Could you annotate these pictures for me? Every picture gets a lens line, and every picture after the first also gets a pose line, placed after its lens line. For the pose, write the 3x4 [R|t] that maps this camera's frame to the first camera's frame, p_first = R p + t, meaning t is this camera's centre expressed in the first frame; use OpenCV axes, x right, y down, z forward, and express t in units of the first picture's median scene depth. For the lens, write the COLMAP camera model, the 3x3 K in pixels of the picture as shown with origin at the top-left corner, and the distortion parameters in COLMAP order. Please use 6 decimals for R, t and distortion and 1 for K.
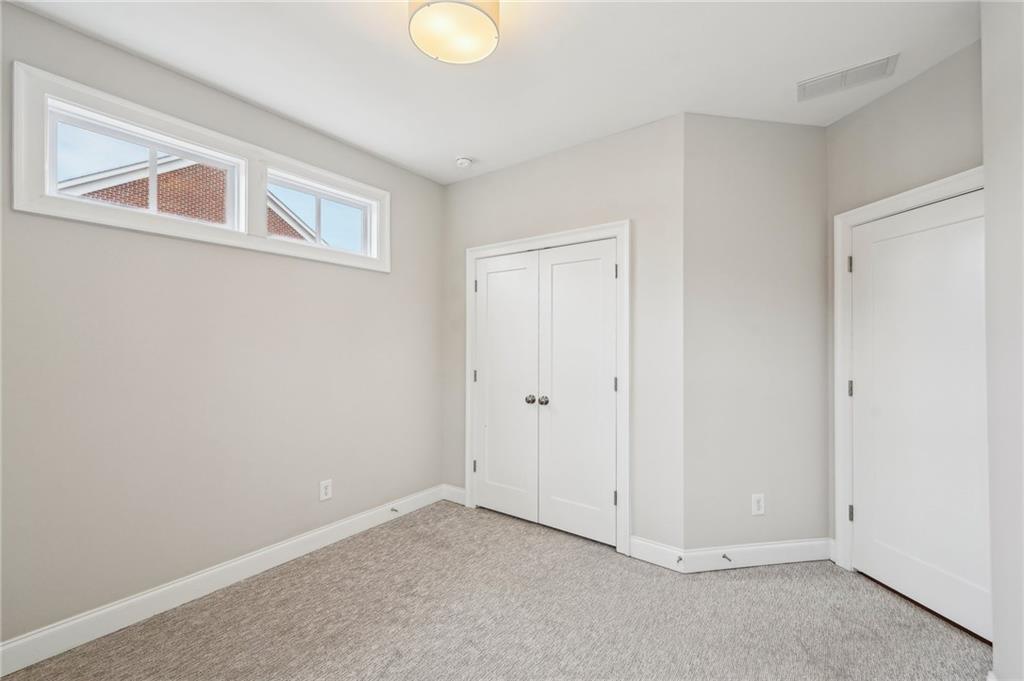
lens RADIAL K [[419.4, 0, 518.0], [0, 419.4, 337.7], [0, 0, 1]] dist [-0.002432, -0.000317]
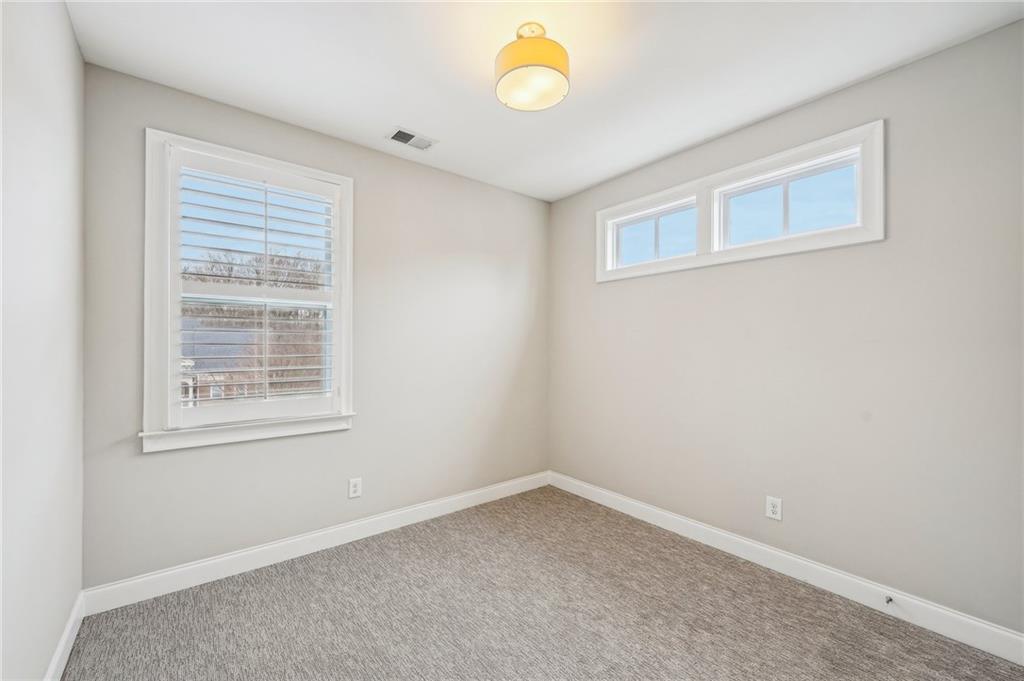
lens RADIAL K [[419.4, 0, 520.2], [0, 419.4, 346.7], [0, 0, 1]] dist [-0.002432, -0.000317]
pose [[-0.262712, -0.011082, -0.964811, 0.549922], [0.004484, 0.999909, -0.012706, 0.024556], [0.964864, -0.007664, -0.262639, 0.700591]]
